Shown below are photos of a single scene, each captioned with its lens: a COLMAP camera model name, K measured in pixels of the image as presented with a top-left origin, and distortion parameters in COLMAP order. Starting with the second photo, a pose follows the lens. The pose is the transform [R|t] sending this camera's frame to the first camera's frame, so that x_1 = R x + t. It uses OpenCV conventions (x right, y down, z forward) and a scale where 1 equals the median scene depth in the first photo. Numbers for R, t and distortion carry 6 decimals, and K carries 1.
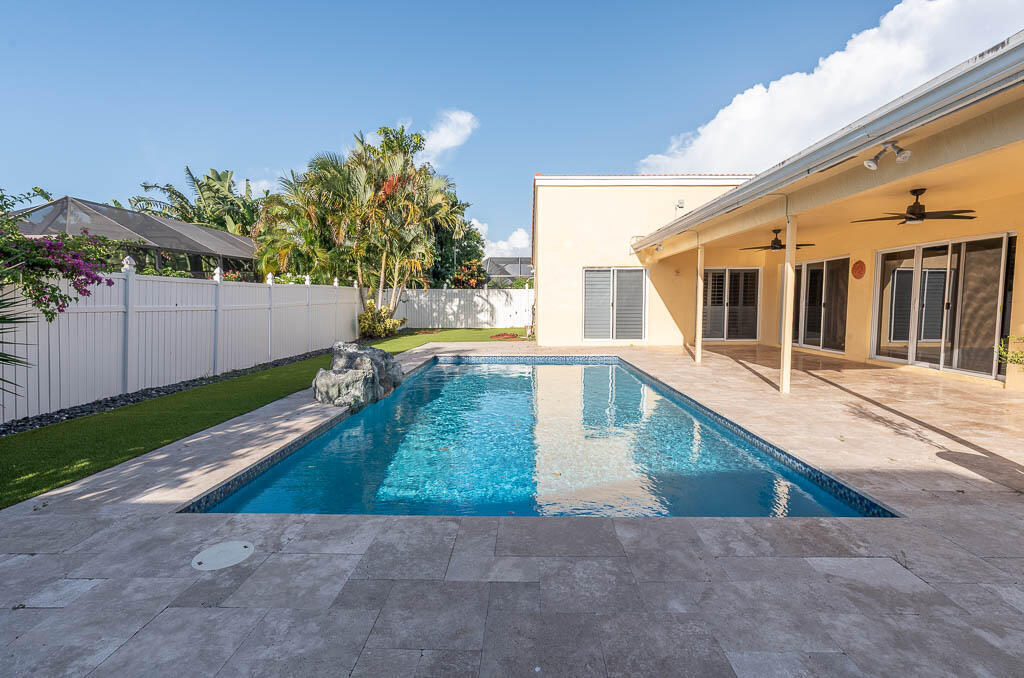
lens RADIAL K [[485.9, 0, 512.0], [0, 485.9, 339.0], [0, 0, 1]] dist [0.002310, -0.000273]
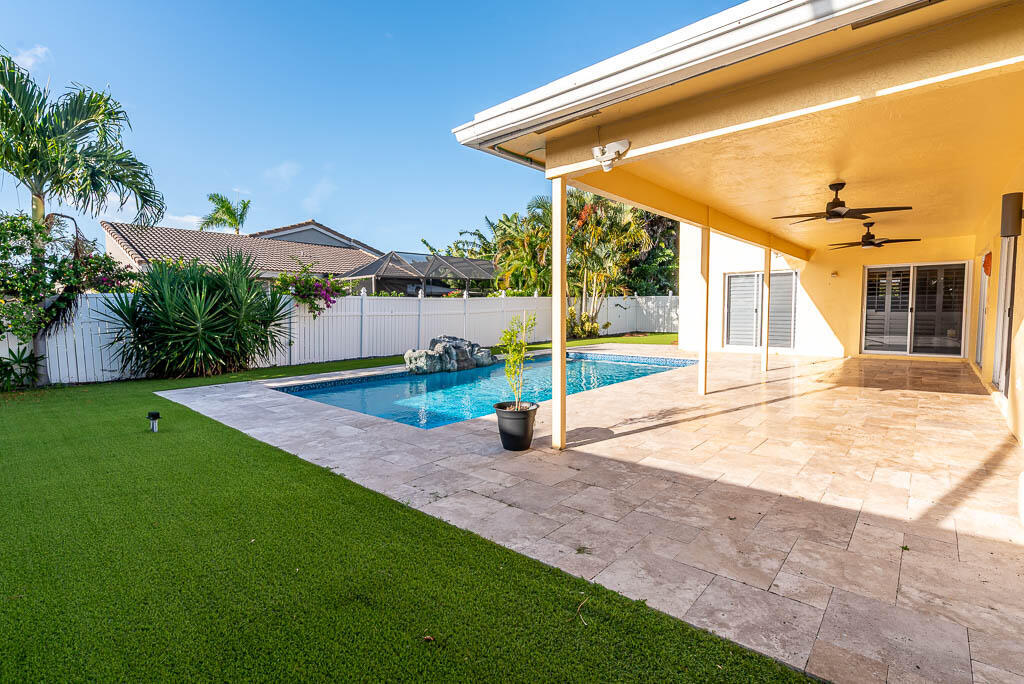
lens RADIAL K [[482.1, 0, 512.0], [0, 482.1, 342.0], [0, 0, 1]] dist [-0.000758, -0.000033]
pose [[0.757571, 0.039168, -0.651576, 0.553926], [-0.042482, 0.999040, 0.010662, 0.001983], [0.651368, 0.019603, 0.758508, -0.042620]]
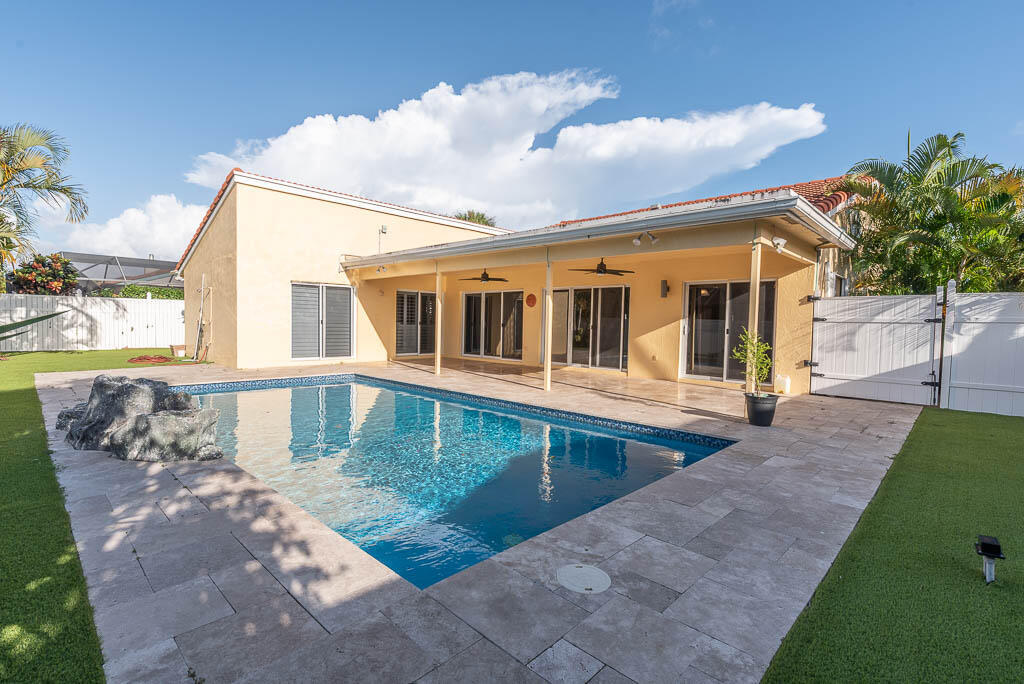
lens RADIAL K [[482.1, 0, 512.0], [0, 482.1, 342.0], [0, 0, 1]] dist [-0.000758, -0.000033]
pose [[0.681443, -0.014326, 0.731731, -0.284230], [0.034872, 0.999308, -0.012911, -0.006022], [-0.731040, 0.034315, 0.681471, 0.084687]]
